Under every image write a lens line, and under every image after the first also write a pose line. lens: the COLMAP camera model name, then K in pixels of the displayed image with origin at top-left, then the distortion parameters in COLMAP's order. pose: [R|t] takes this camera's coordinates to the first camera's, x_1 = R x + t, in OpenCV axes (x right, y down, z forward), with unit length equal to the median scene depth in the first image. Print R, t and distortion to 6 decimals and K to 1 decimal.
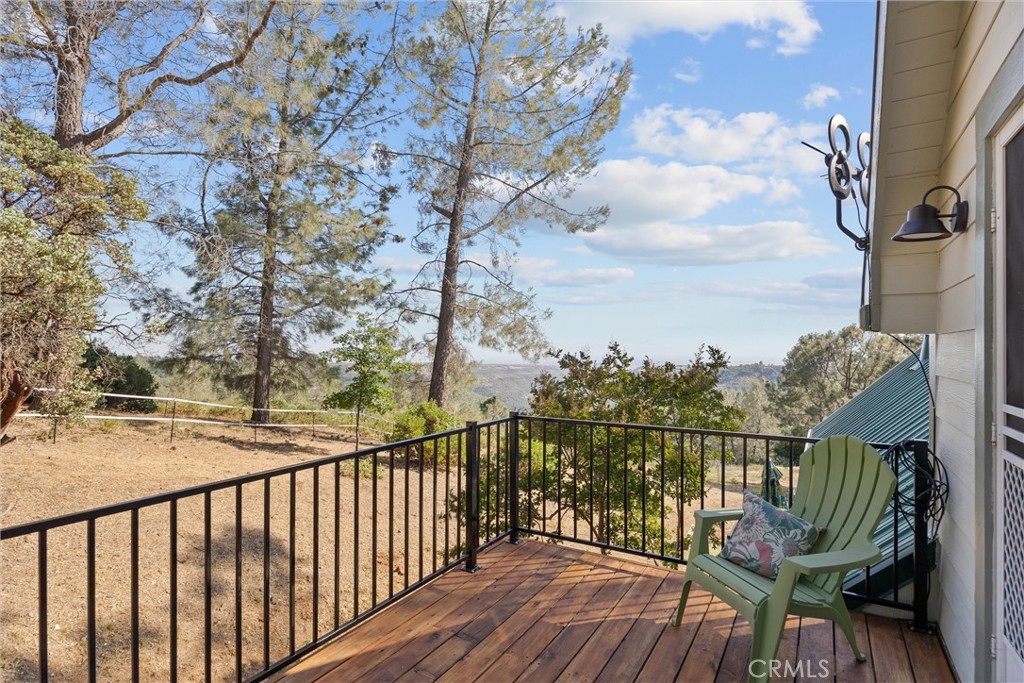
lens RADIAL K [[527.1, 0, 513.7], [0, 527.1, 344.6], [0, 0, 1]] dist [0.001370, 0.000896]
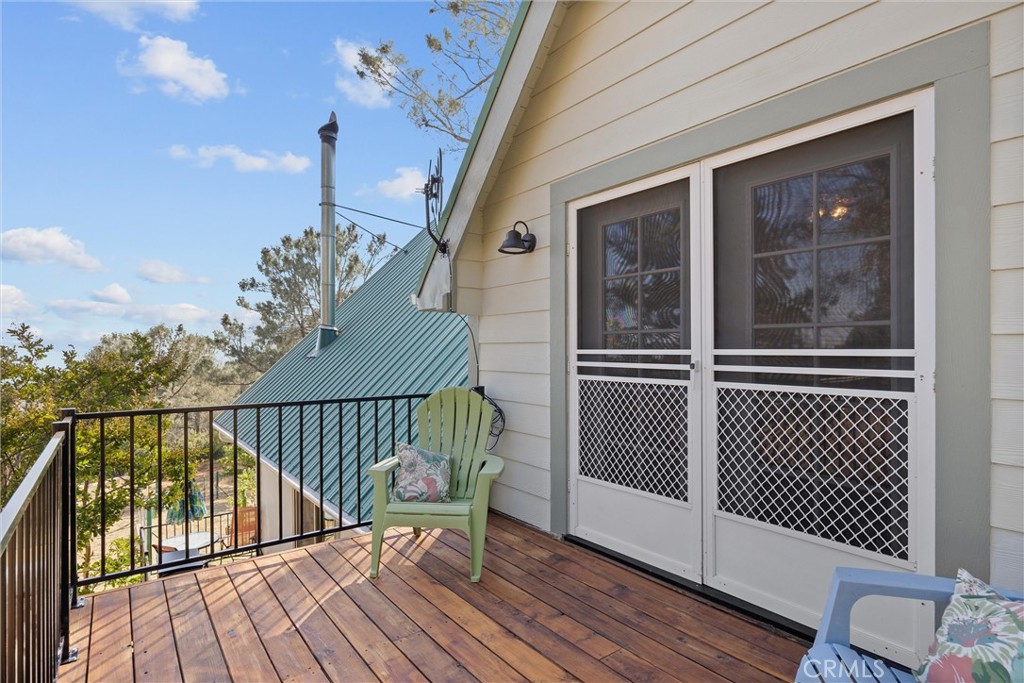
lens RADIAL K [[527.1, 0, 511.5], [0, 527.1, 345.5], [0, 0, 1]] dist [0.001370, 0.000896]
pose [[0.382512, 0.000720, 0.923950, -0.521864], [-0.000345, 1.000000, -0.000636, 0.061510], [-0.923950, -0.000075, 0.382512, 0.310258]]
